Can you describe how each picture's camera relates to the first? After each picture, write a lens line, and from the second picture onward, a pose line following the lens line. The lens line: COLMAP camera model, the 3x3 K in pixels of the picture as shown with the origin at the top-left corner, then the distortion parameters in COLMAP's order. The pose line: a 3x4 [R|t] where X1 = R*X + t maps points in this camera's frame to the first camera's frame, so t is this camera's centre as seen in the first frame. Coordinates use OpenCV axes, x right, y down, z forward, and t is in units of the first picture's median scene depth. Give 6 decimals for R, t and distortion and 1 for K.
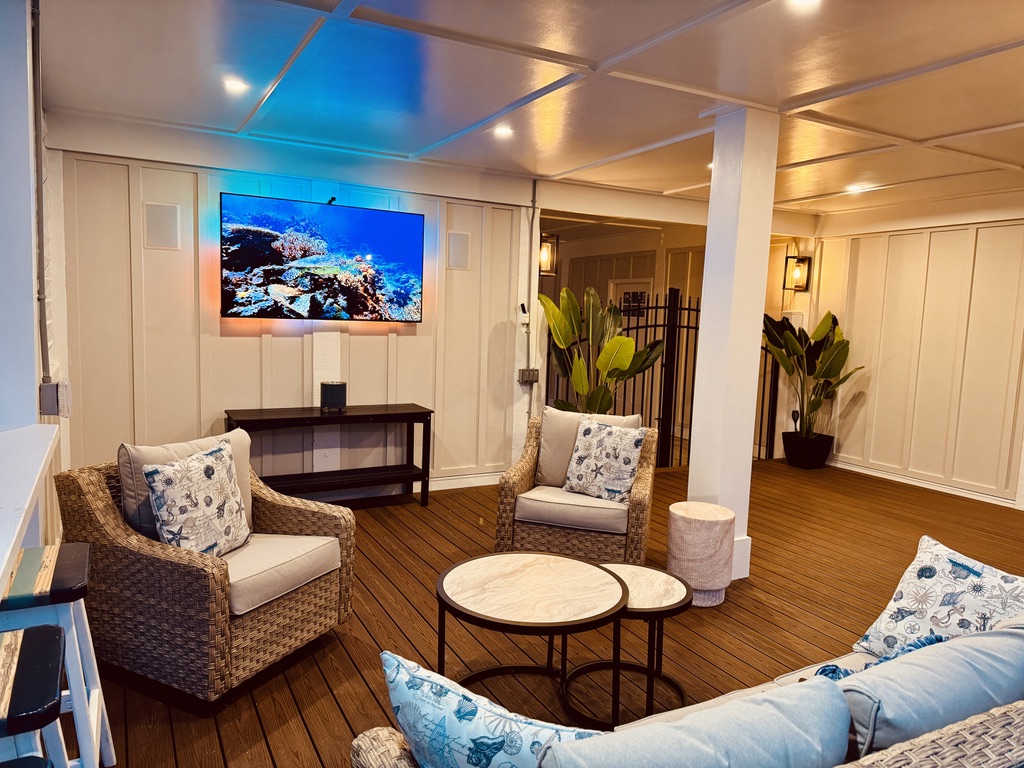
lens RADIAL K [[716.4, 0, 512.0], [0, 716.4, 384.0], [0, 0, 1]] dist [0.134885, -0.183911]
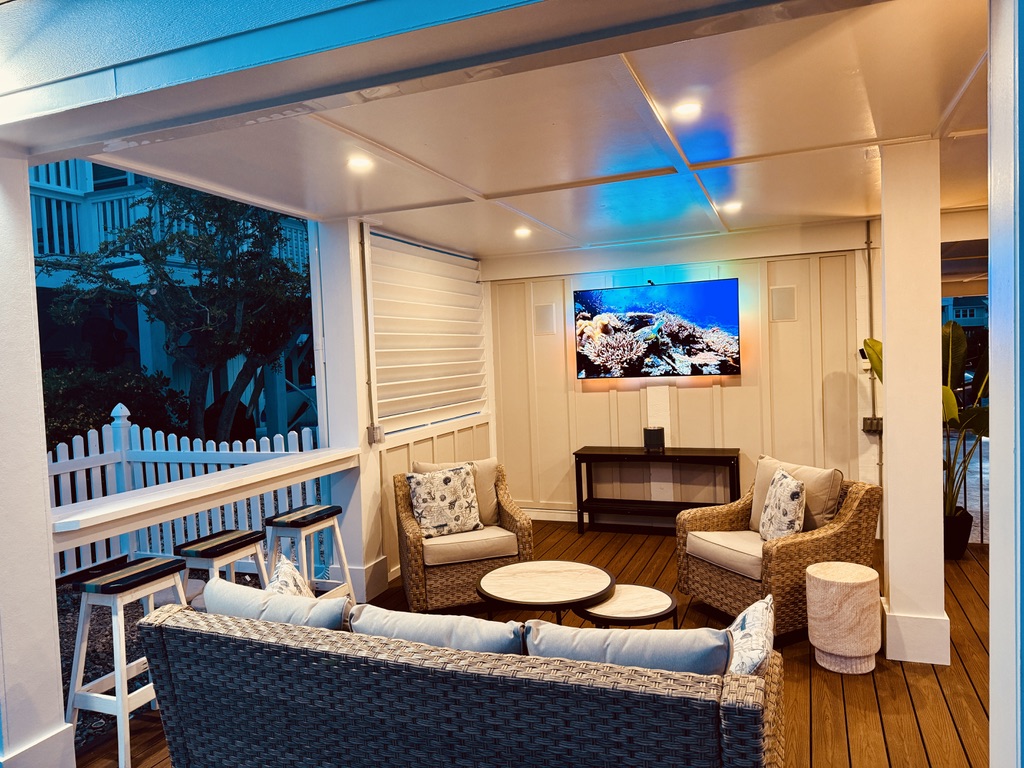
lens RADIAL K [[714.7, 0, 512.0], [0, 714.7, 384.0], [0, 0, 1]] dist [0.206581, -0.395909]
pose [[0.641182, -0.026109, -0.766945, 0.537777], [-0.015860, 0.998757, -0.047260, -0.014485], [0.767225, 0.042466, 0.639971, 0.028588]]
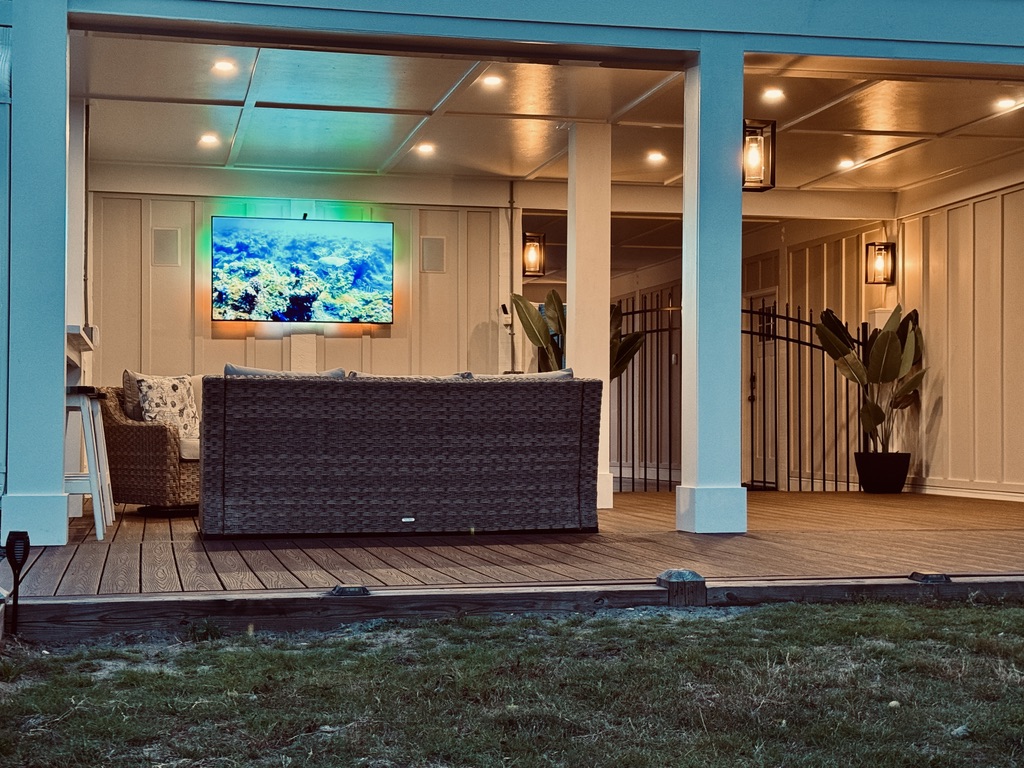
lens RADIAL K [[1550.5, 0, 498.8], [0, 1550.5, 357.7], [0, 0, 1]] dist [0.243269, -0.022321]
pose [[0.961756, -0.044461, -0.270276, 0.669276], [0.003412, 0.988606, -0.150486, 0.322483], [0.273887, 0.143809, 0.950949, -1.159549]]
